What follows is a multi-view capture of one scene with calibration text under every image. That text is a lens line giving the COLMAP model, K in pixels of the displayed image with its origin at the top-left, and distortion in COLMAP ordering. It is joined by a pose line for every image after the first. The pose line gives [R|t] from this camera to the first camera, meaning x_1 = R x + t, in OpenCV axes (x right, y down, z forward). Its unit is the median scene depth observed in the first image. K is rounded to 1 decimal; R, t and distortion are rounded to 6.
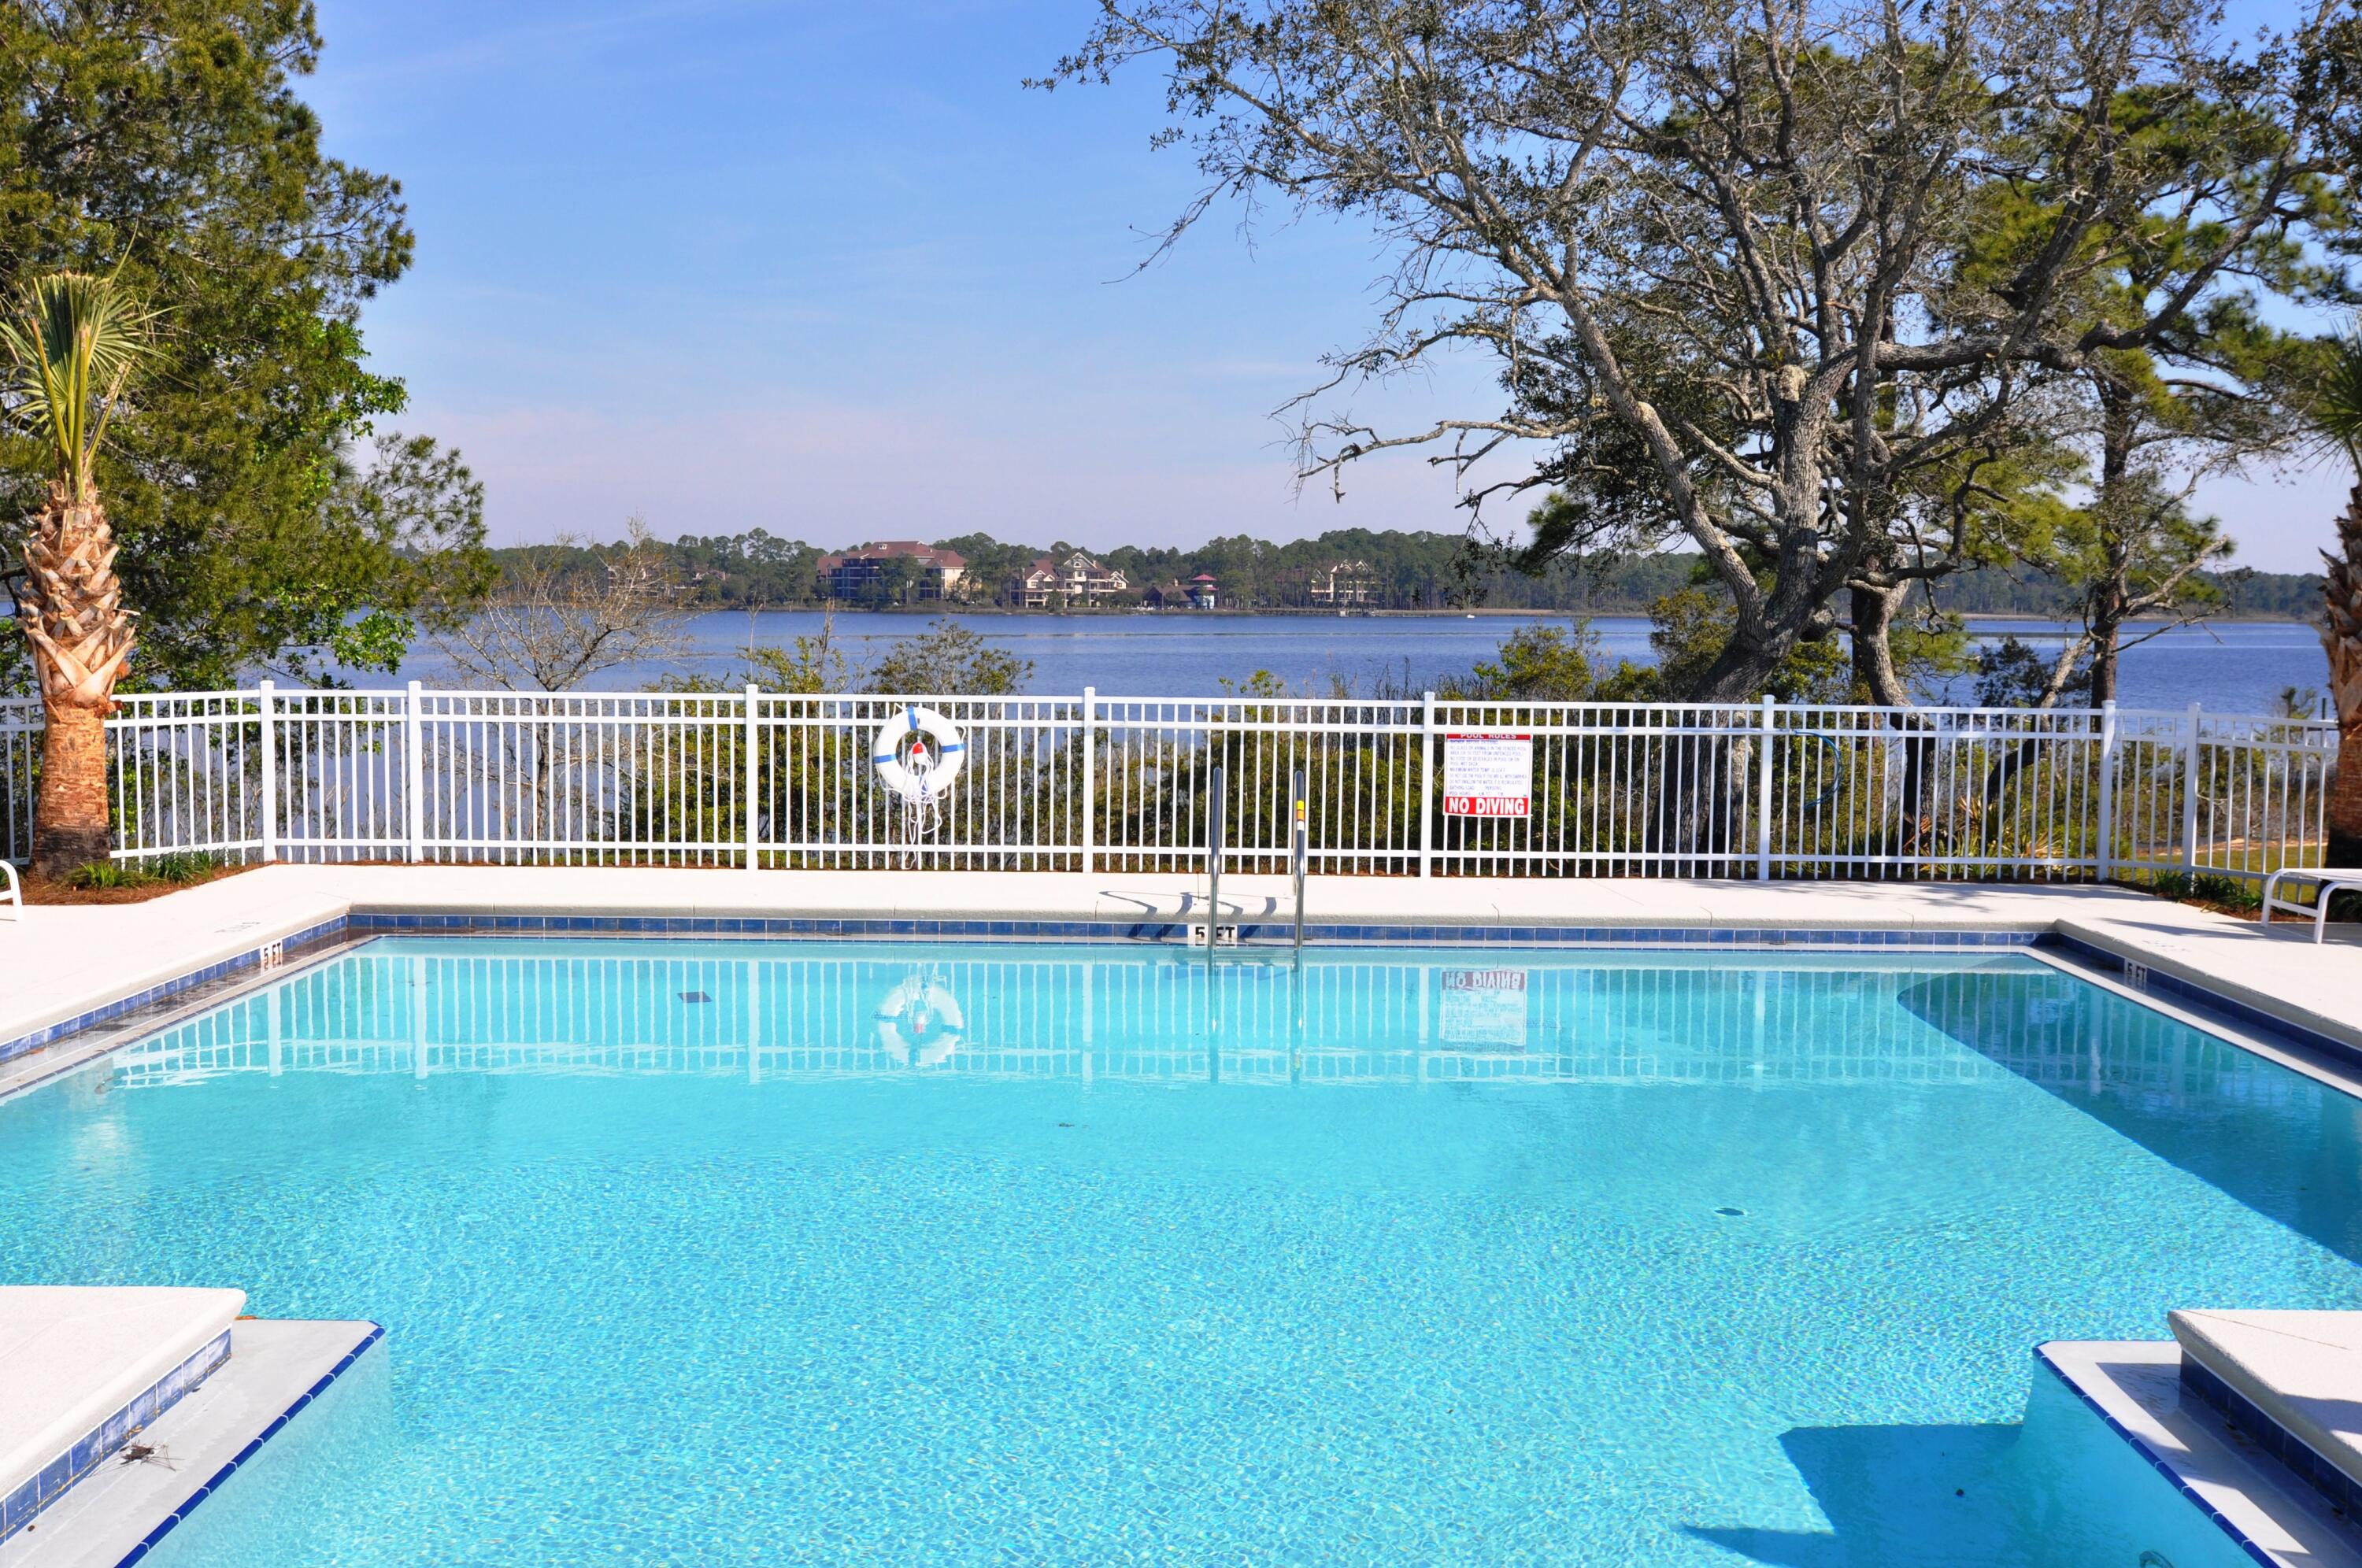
lens RADIAL K [[2279.6, 0, 1130.2], [0, 2279.6, 791.1], [0, 0, 1]] dist [-0.019770, -0.003202]
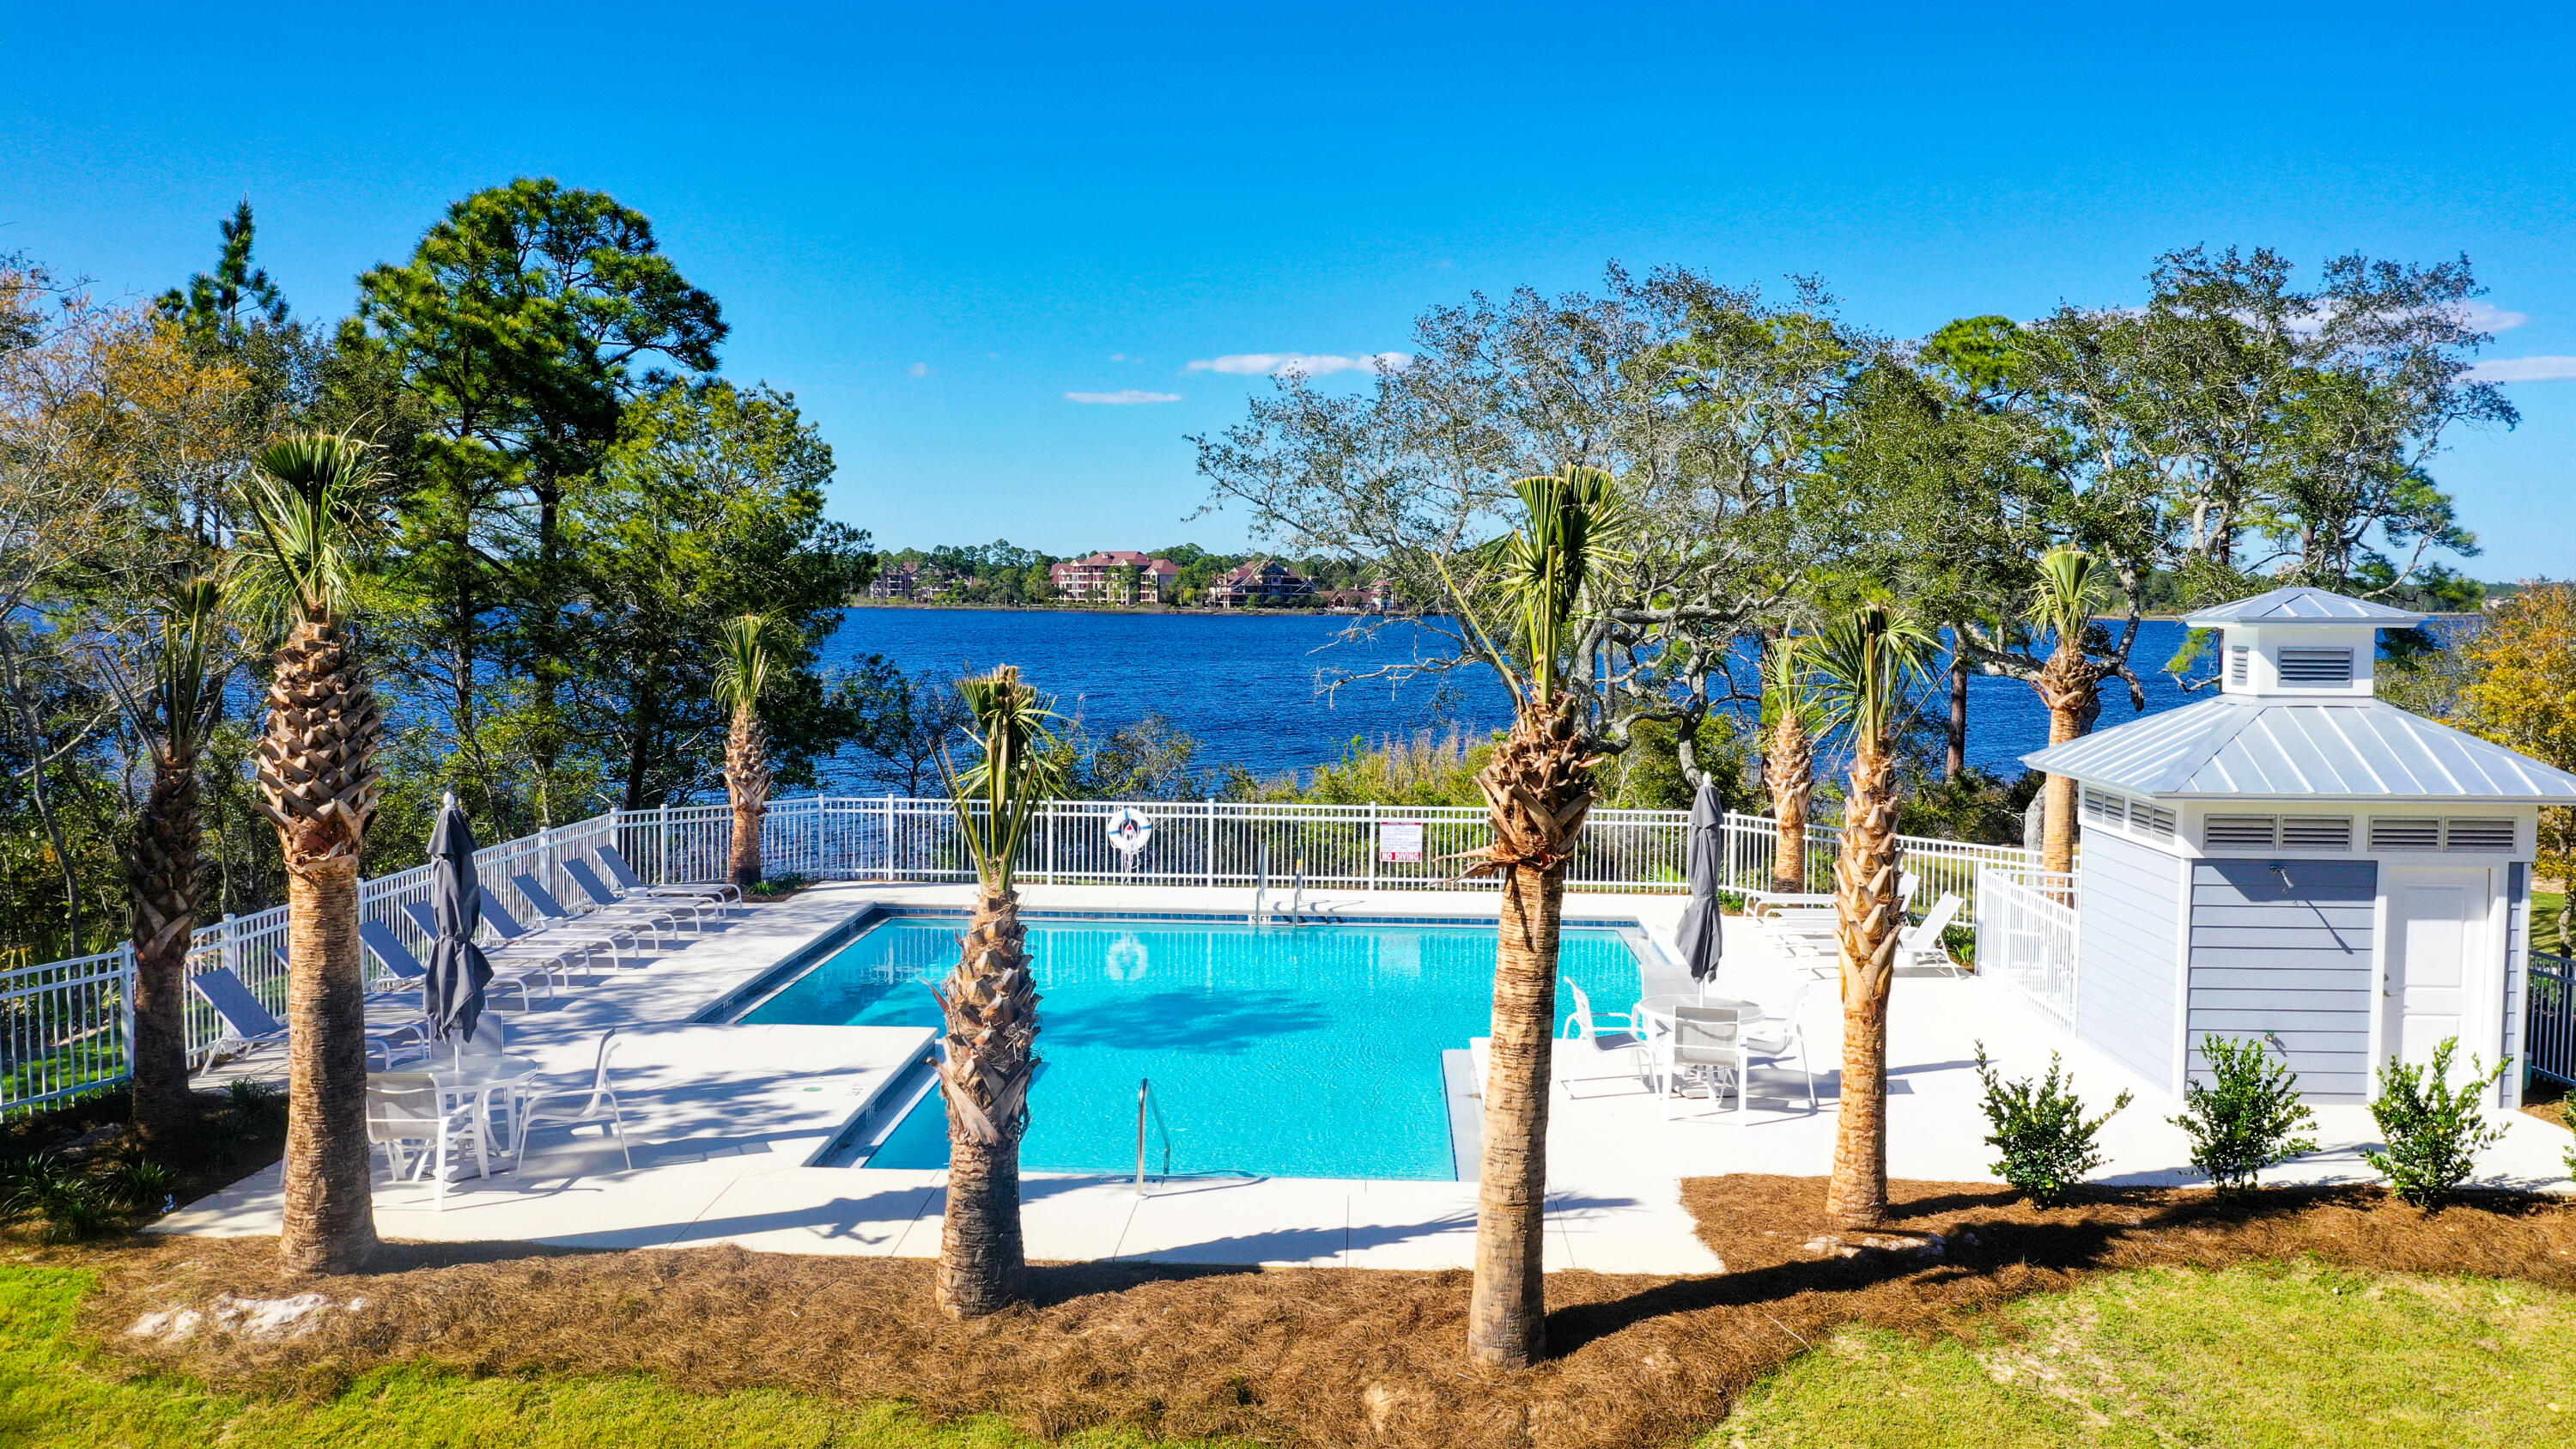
lens RADIAL K [[1987.2, 0, 1249.9], [0, 1987.2, 694.7], [0, 0, 1]] dist [-0.004031, -0.124085]
pose [[0.999321, 0.004122, -0.036617, 0.084370], [-0.005405, 0.999372, -0.035032, -0.076700], [0.036449, 0.035206, 0.998715, -0.822817]]
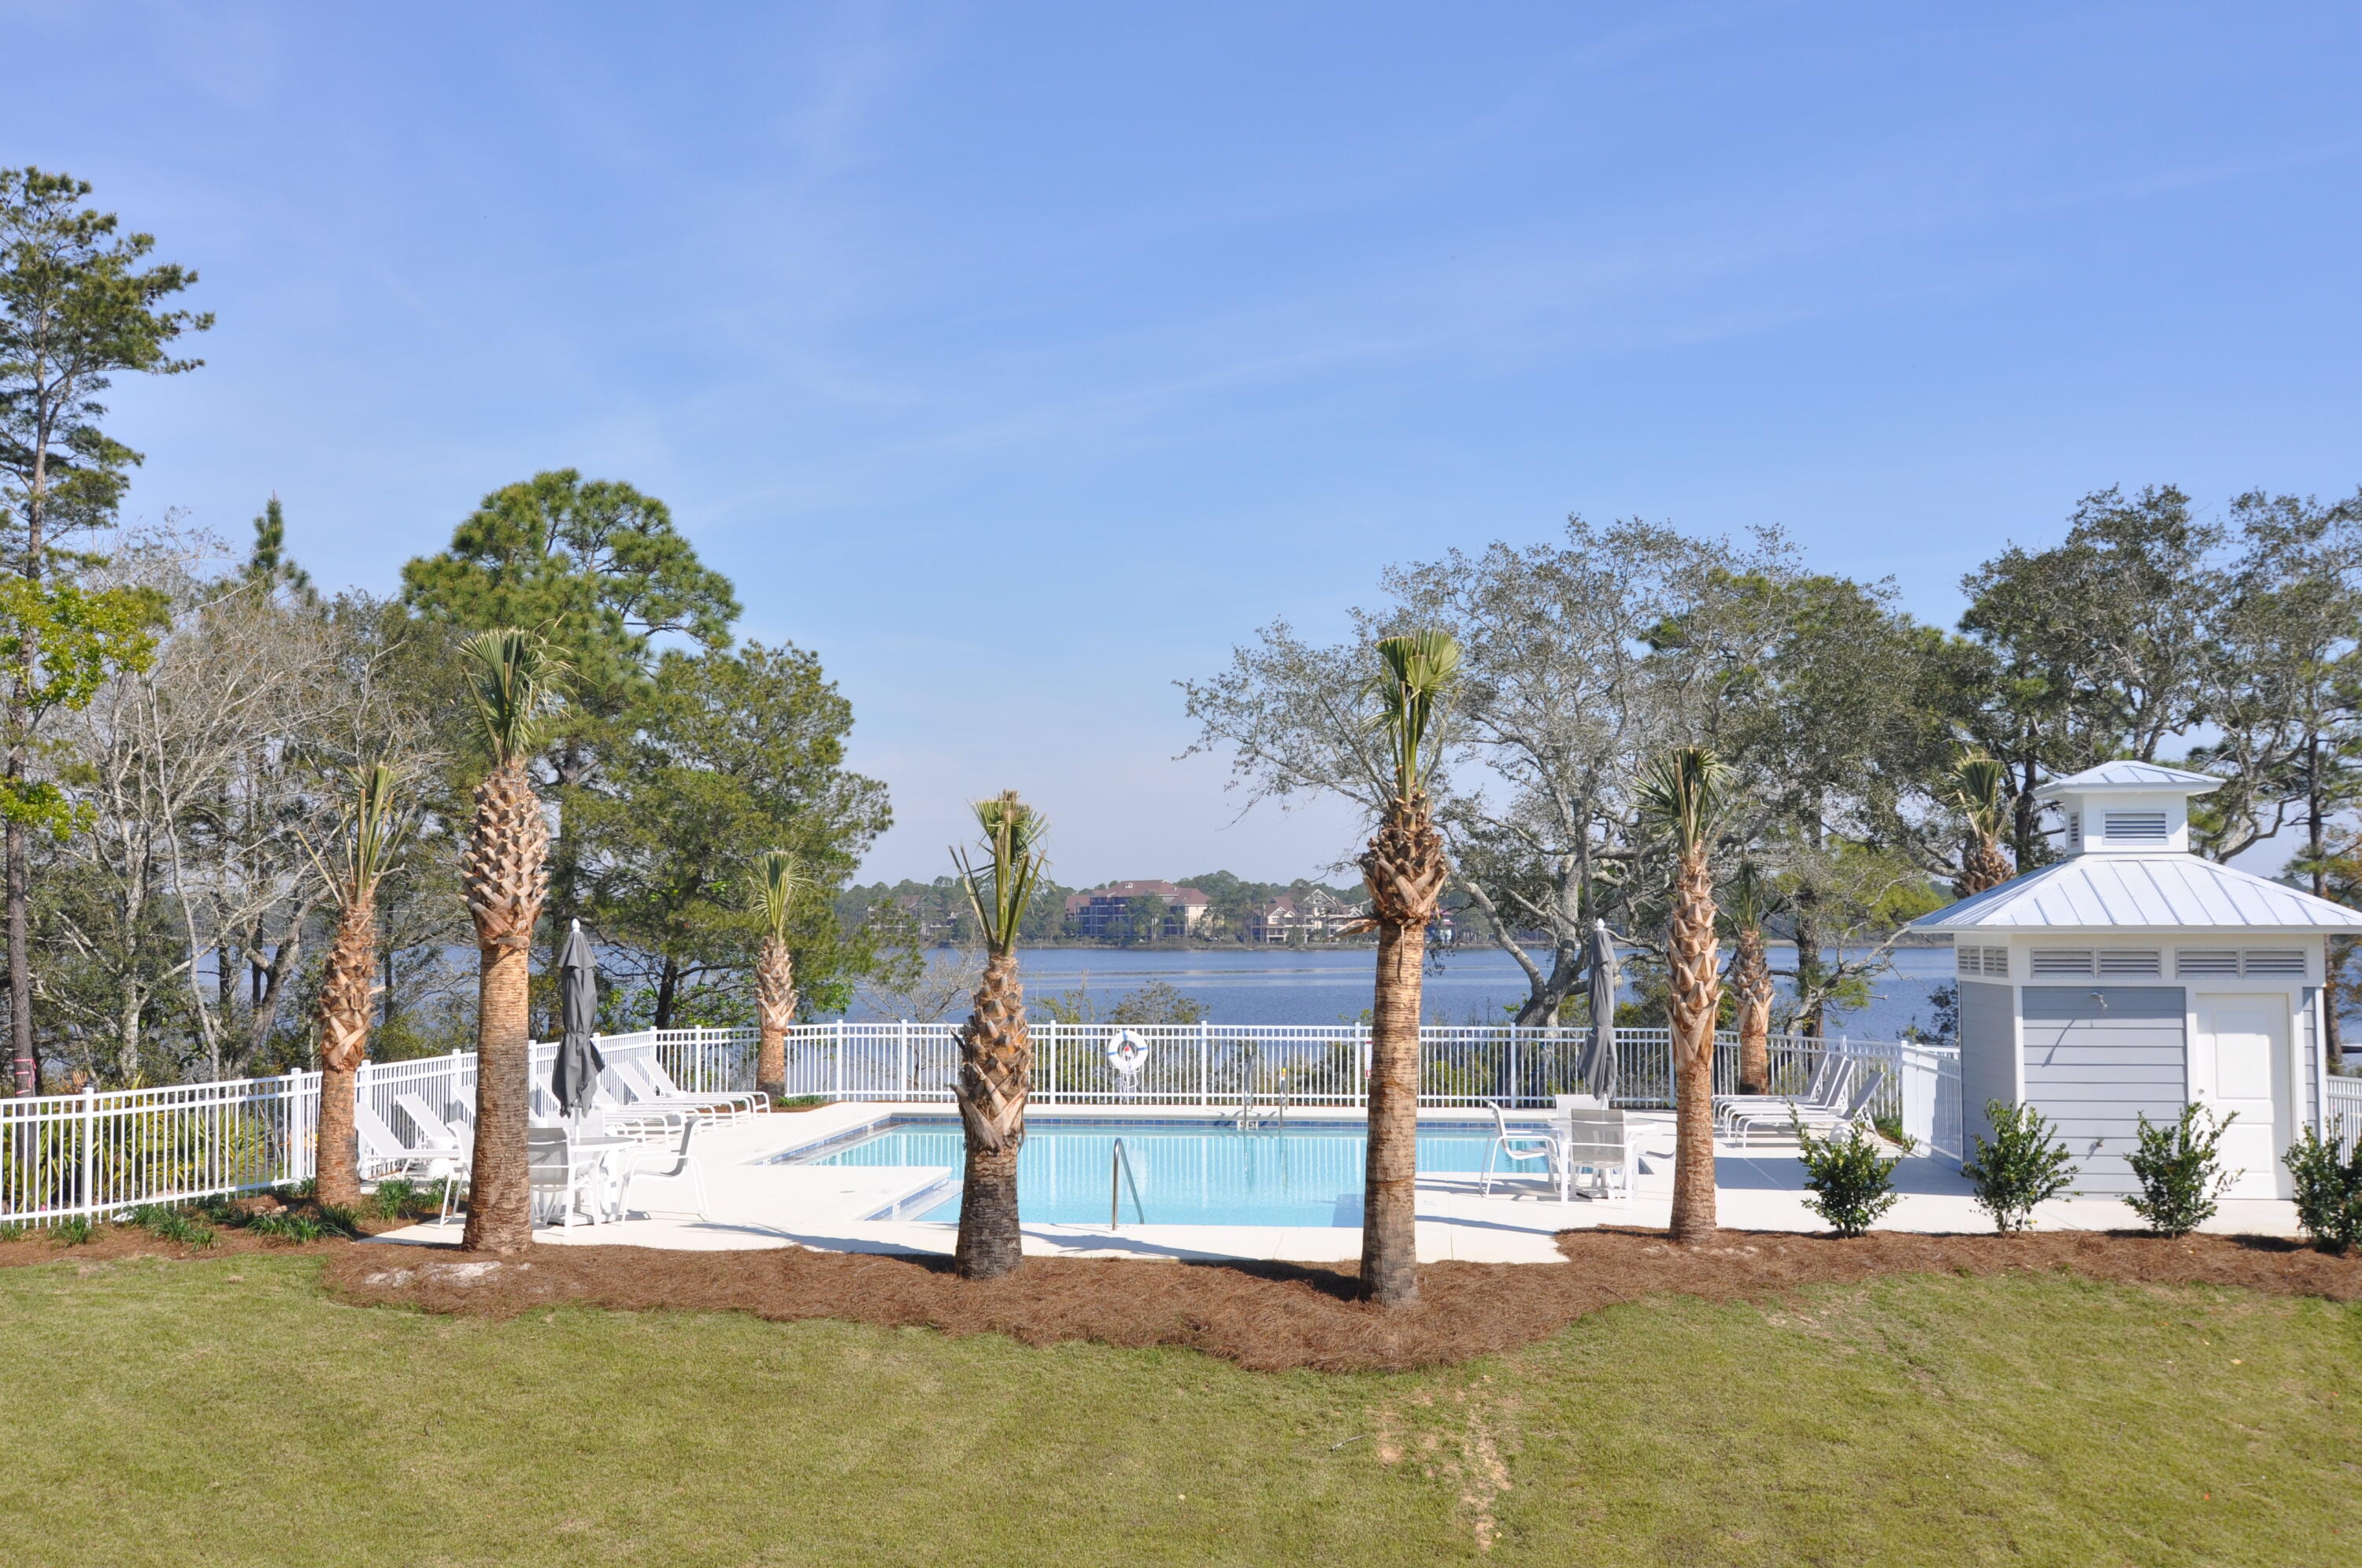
lens RADIAL K [[2279.6, 0, 1130.2], [0, 2279.6, 791.1], [0, 0, 1]] dist [-0.019770, -0.003202]
pose [[0.994176, -0.016034, -0.106571, 0.150153], [0.000359, 0.989357, -0.145505, 0.055723], [0.107770, 0.144619, 0.983601, -1.218891]]
